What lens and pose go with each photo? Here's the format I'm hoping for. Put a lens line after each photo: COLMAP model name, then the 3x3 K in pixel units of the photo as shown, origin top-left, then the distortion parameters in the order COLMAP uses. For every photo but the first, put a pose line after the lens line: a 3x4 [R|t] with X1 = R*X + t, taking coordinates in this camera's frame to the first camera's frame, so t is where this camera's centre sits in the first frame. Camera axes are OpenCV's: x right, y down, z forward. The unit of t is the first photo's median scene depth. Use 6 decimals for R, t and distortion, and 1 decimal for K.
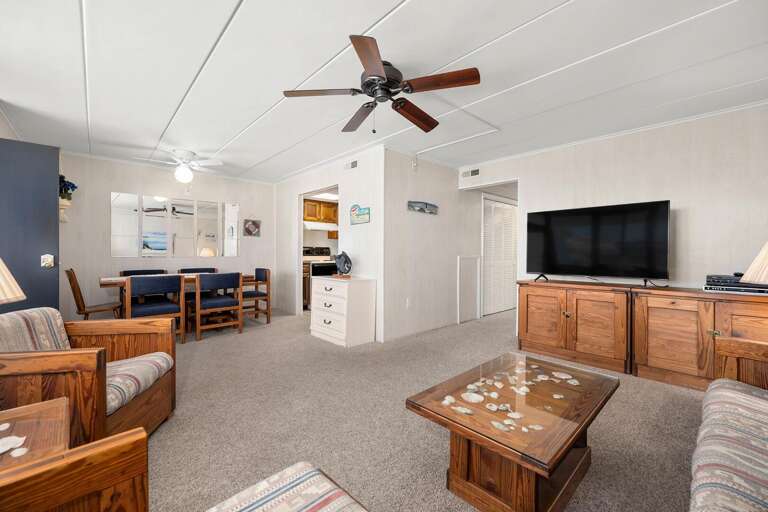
lens RADIAL K [[311.7, 0, 384.0], [0, 311.7, 256.0], [0, 0, 1]] dist [-0.000204, -0.000028]
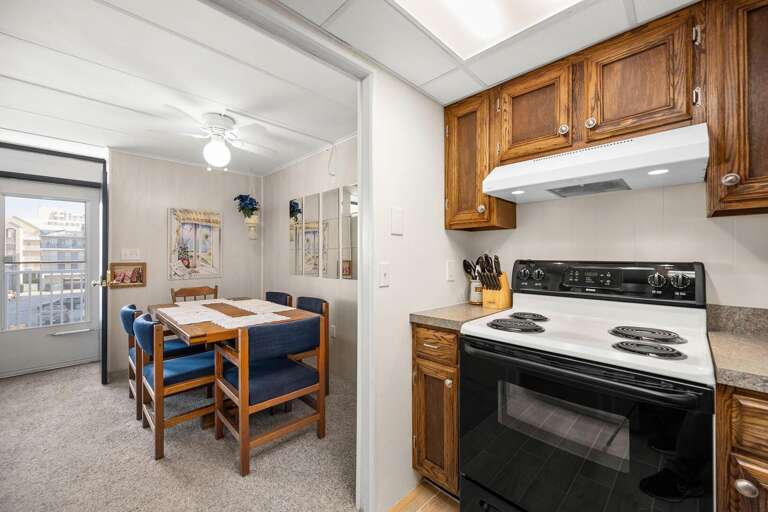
lens RADIAL K [[311.3, 0, 384.0], [0, 311.3, 256.0], [0, 0, 1]] dist [0.000324, 0.000054]
pose [[0.042893, -0.008811, -0.999041, 0.010058], [-0.015288, 0.999838, -0.009474, -0.046397], [0.998963, 0.015680, 0.042751, 1.332809]]
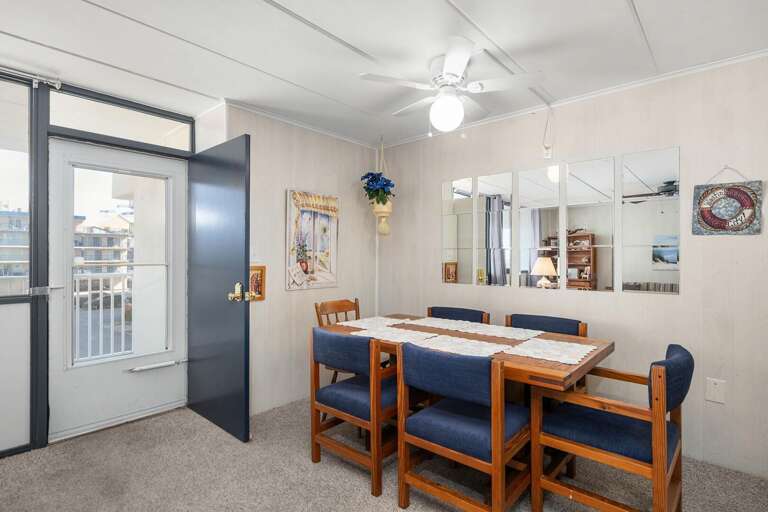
lens RADIAL K [[395.8, 0, 384.0], [0, 395.8, 256.0], [0, 0, 1]] dist [-0.002146, -0.000157]
pose [[0.110251, -0.006824, -0.993880, -0.084483], [-0.019103, 0.999777, -0.008984, -0.043718], [0.993720, 0.019976, 0.110096, 0.865503]]
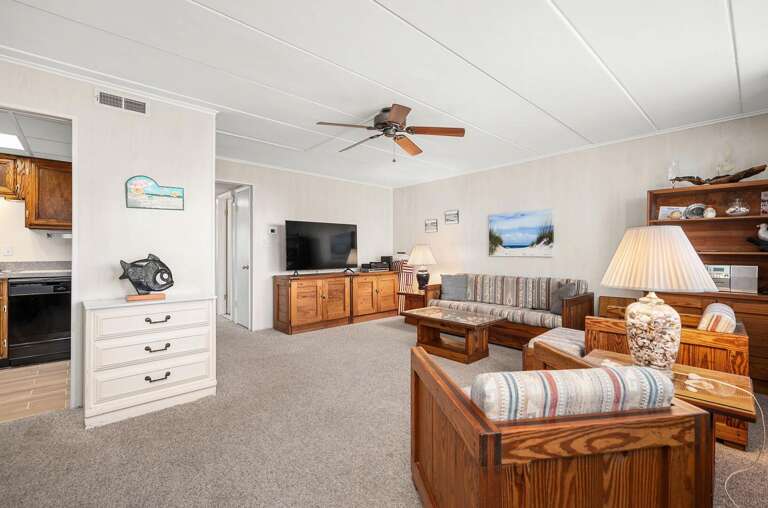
lens RADIAL K [[343.4, 0, 384.0], [0, 343.4, 254.0], [0, 0, 1]] dist [0.000137, 0.000089]
pose [[0.016940, -0.010461, 0.999802, -0.749909], [0.013935, 0.999851, 0.010226, -0.014366], [-0.999759, 0.013759, 0.017083, 0.530854]]
